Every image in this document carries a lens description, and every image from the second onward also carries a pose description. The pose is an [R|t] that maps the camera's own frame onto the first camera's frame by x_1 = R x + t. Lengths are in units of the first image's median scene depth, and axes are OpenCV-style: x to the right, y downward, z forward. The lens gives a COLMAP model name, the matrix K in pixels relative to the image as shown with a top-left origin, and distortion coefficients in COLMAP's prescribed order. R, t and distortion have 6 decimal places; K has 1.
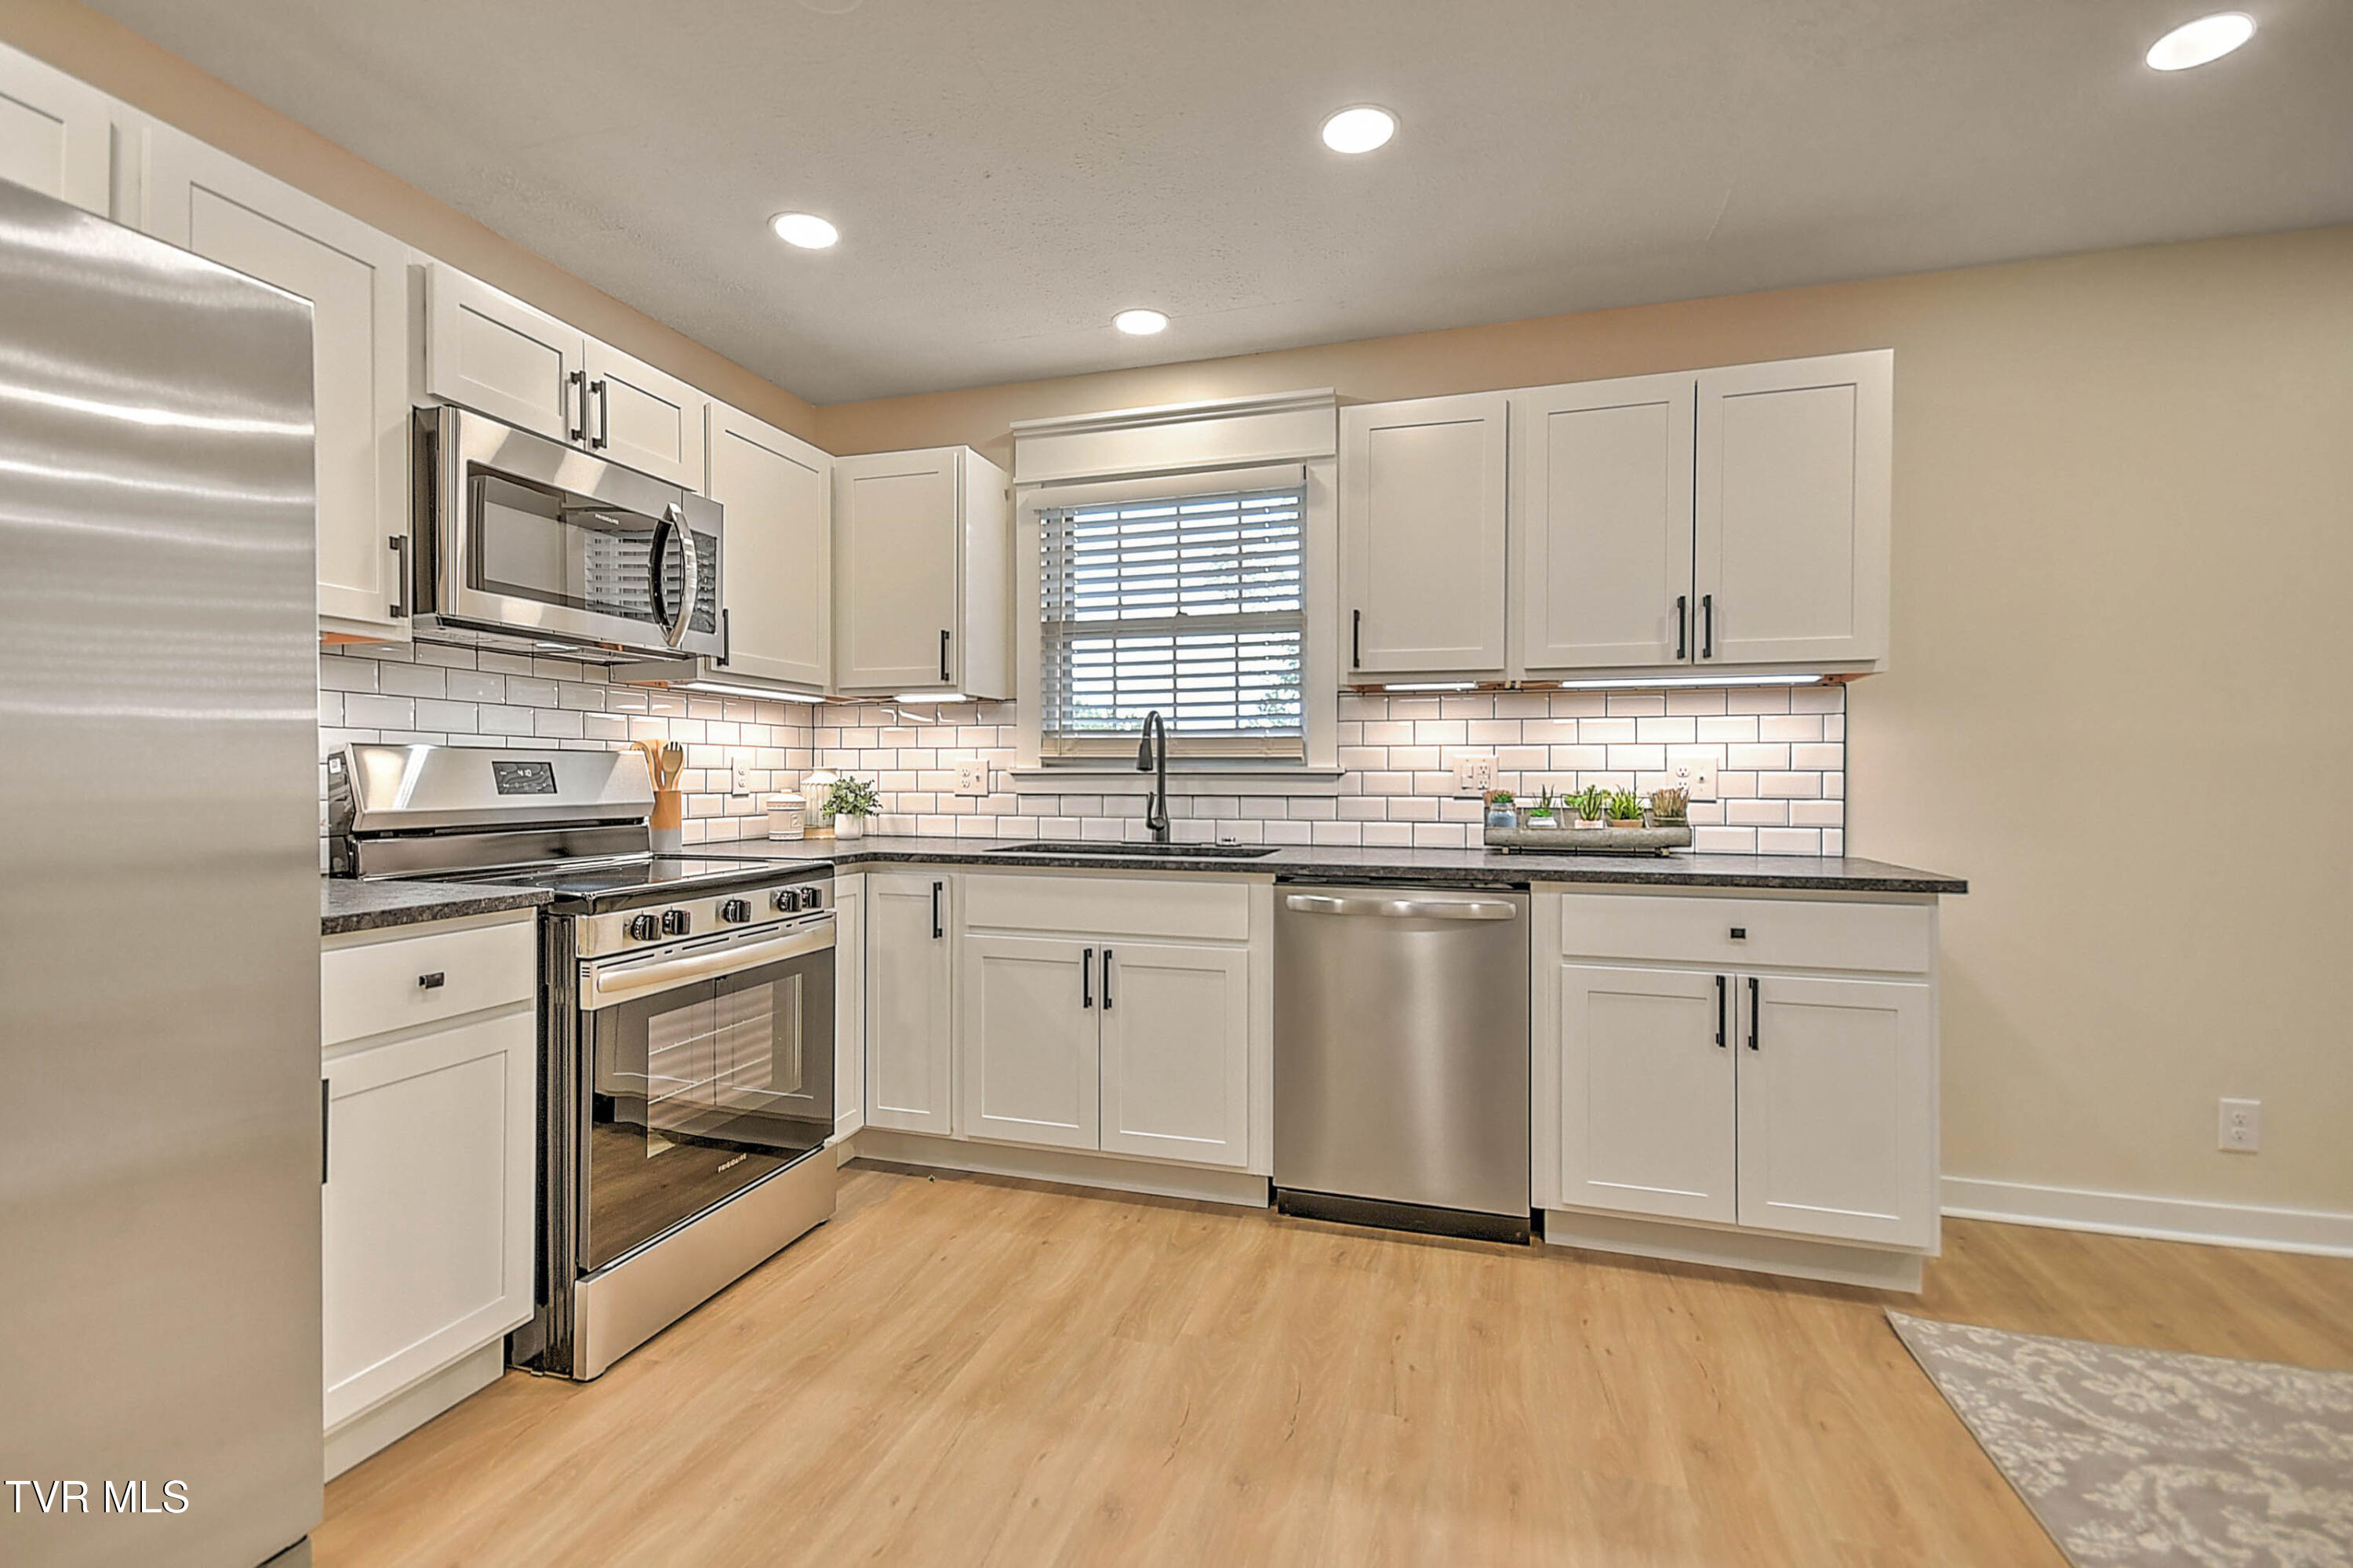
lens RADIAL K [[1046.9, 0, 1168.9], [0, 1046.9, 778.6], [0, 0, 1]] dist [0.004862, -0.003971]
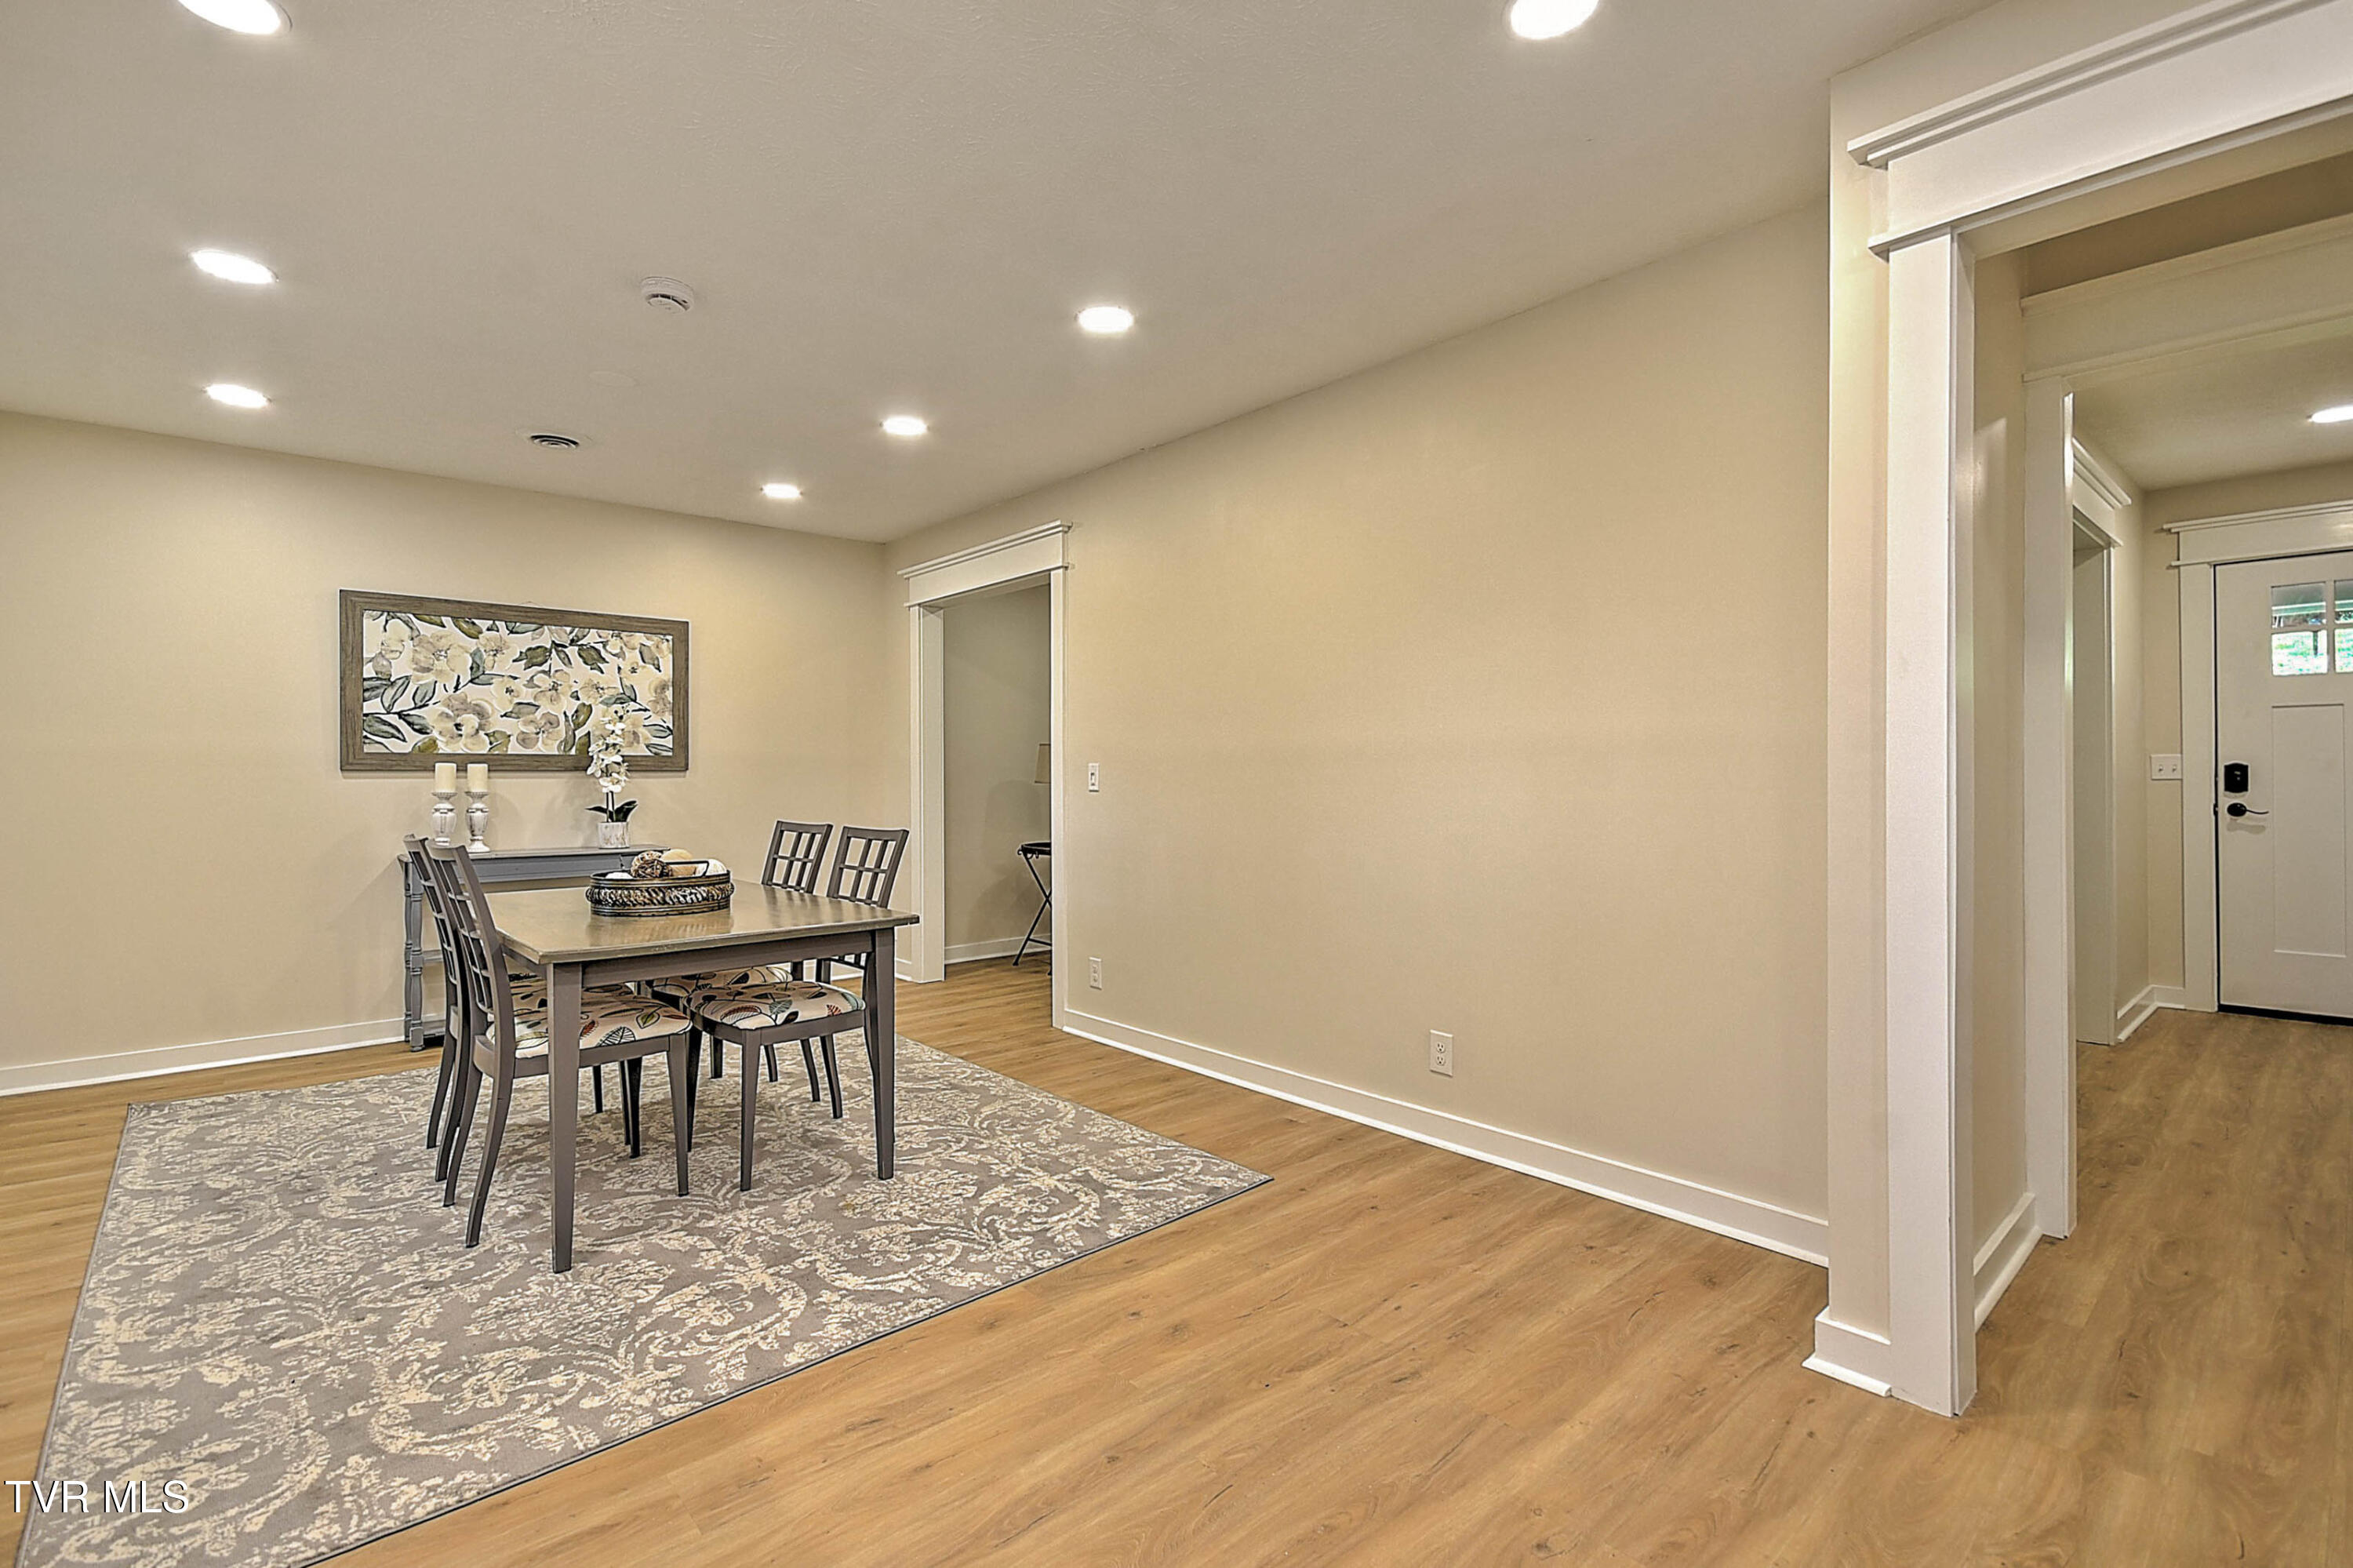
lens RADIAL K [[1046.9, 0, 1176.8], [0, 1046.9, 770.4], [0, 0, 1]] dist [0.004862, -0.003971]
pose [[-0.858618, 0.000910, 0.512615, -0.167302], [-0.000067, 0.999998, -0.001889, -0.004205], [-0.512616, -0.001656, -0.858616, 0.981097]]
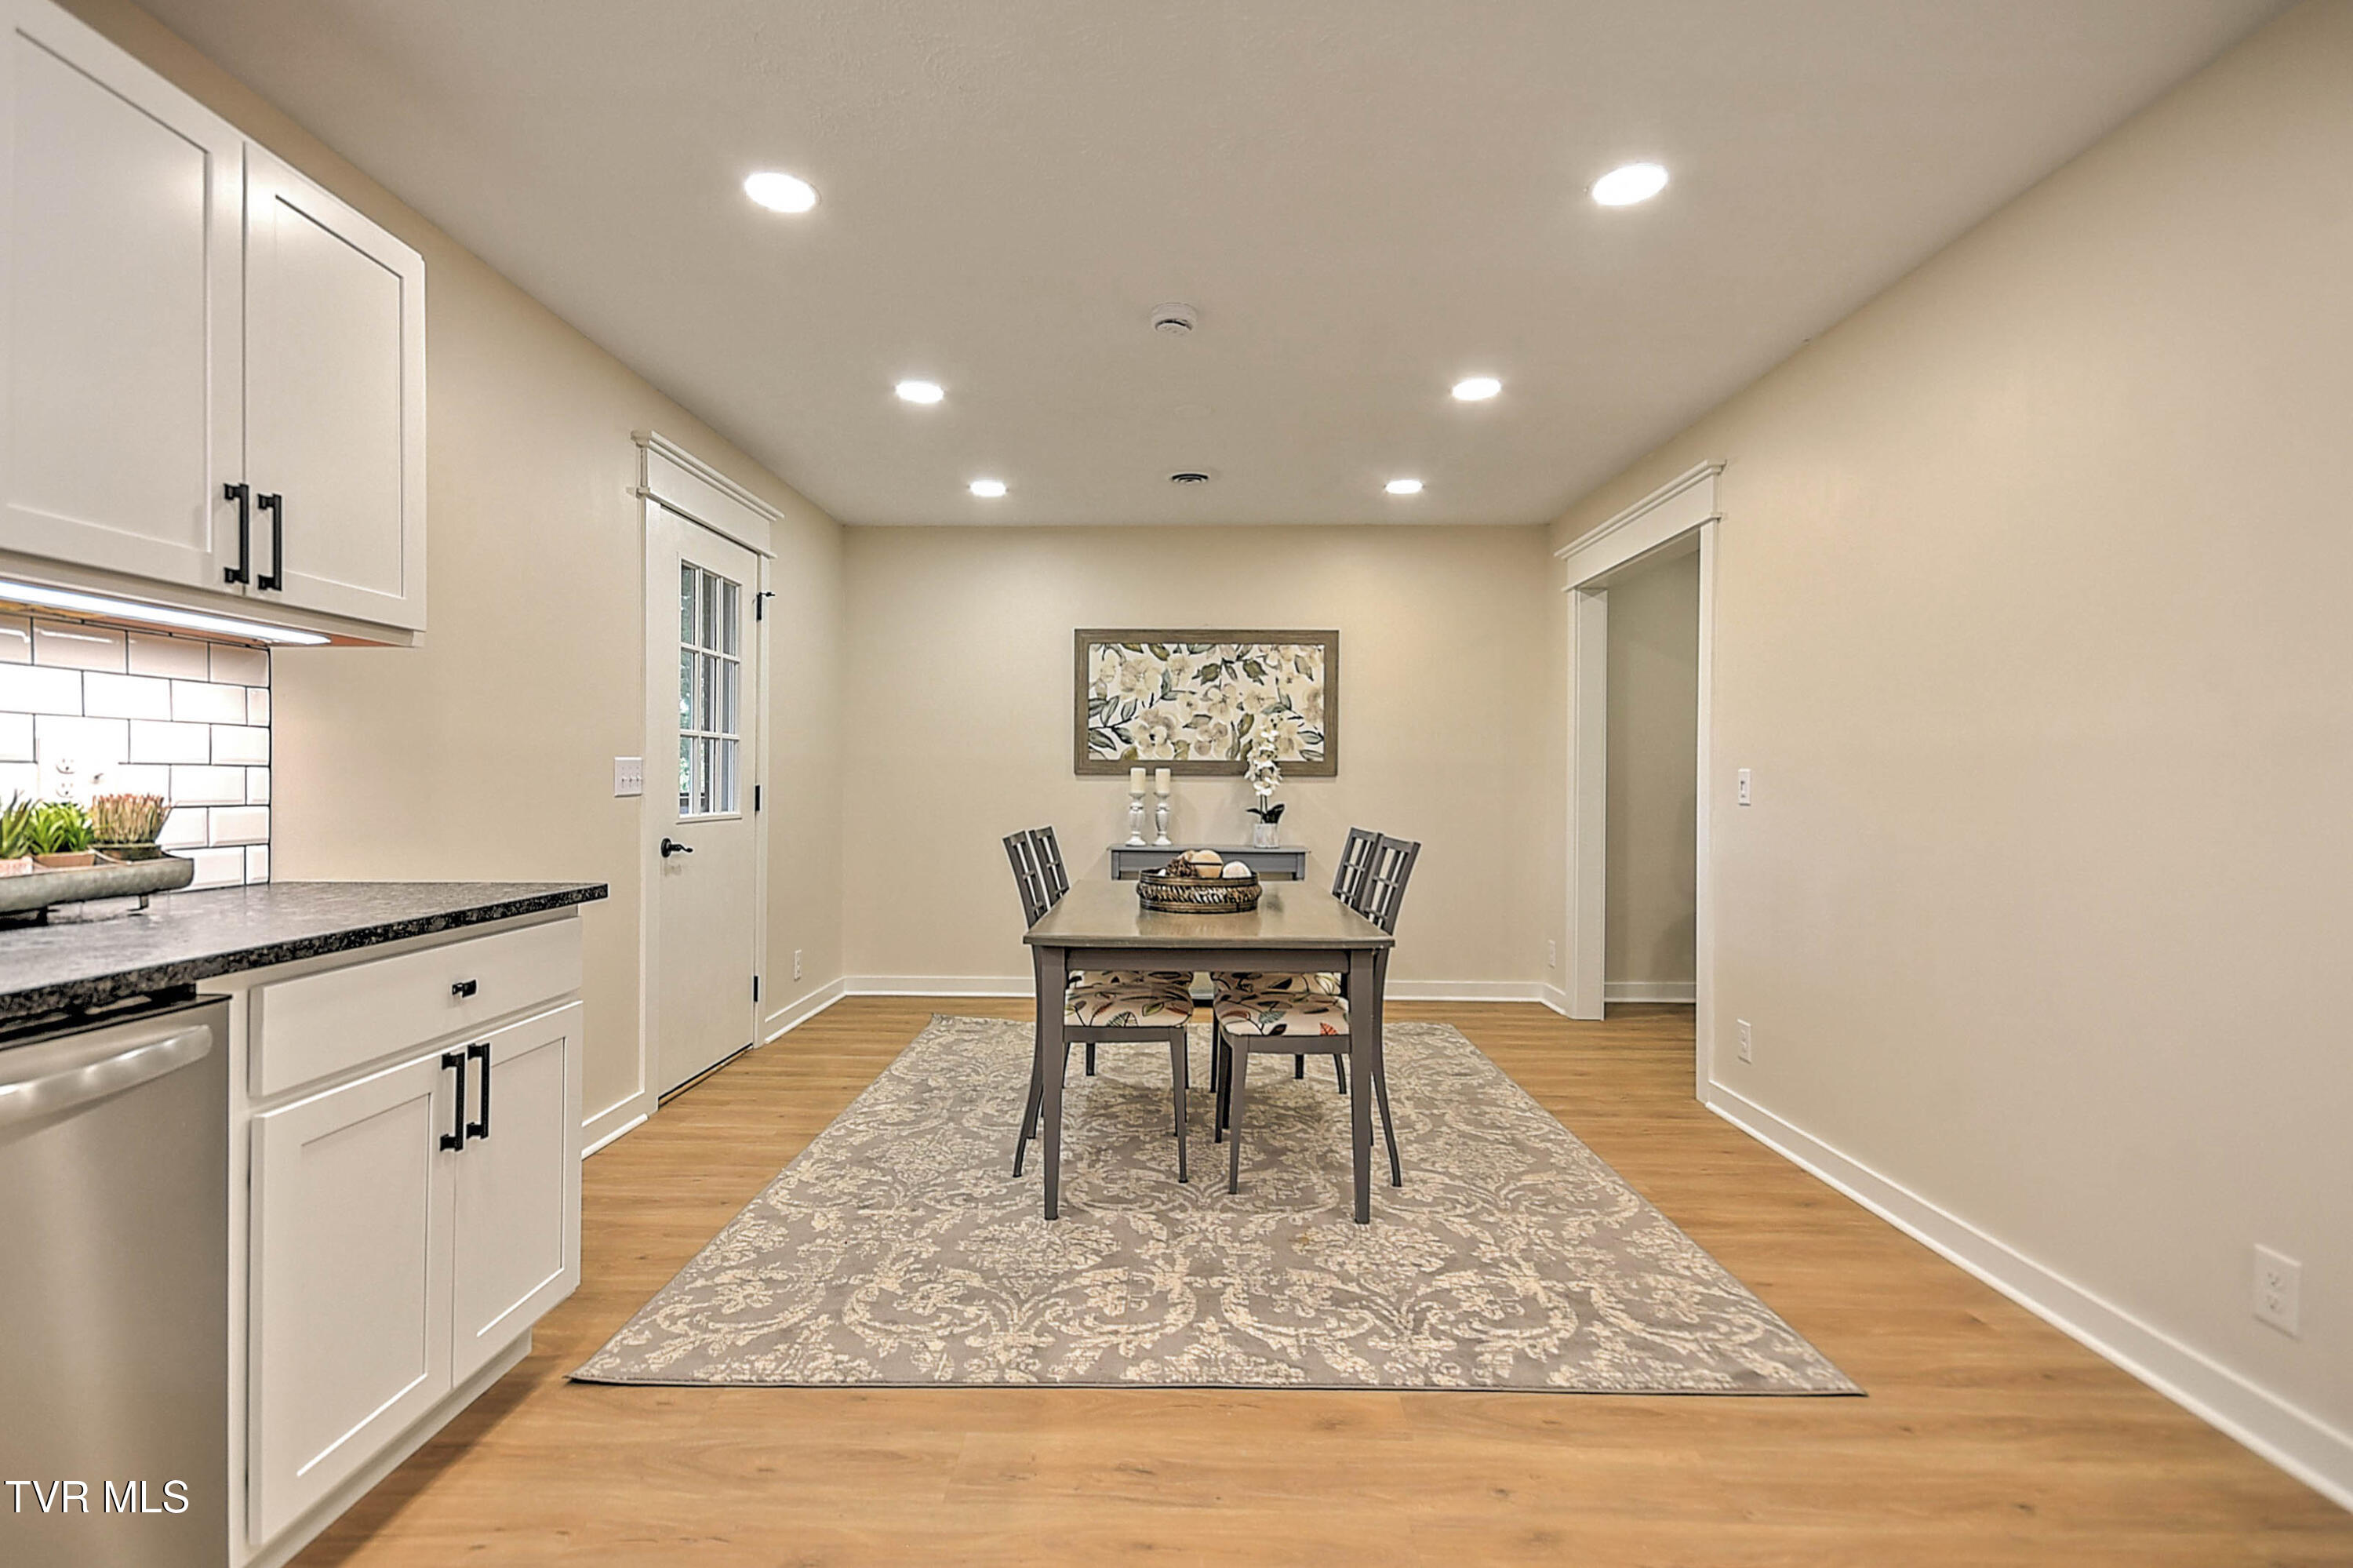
lens RADIAL K [[1079.3, 0, 1154.3], [0, 1079.3, 787.2], [0, 0, 1]] dist [0.011814, -0.003889]
pose [[-0.271152, -0.012198, 0.962459, -0.282581], [-0.006607, 0.999920, 0.010811, -0.005113], [-0.962514, -0.003427, -0.271211, 0.657554]]
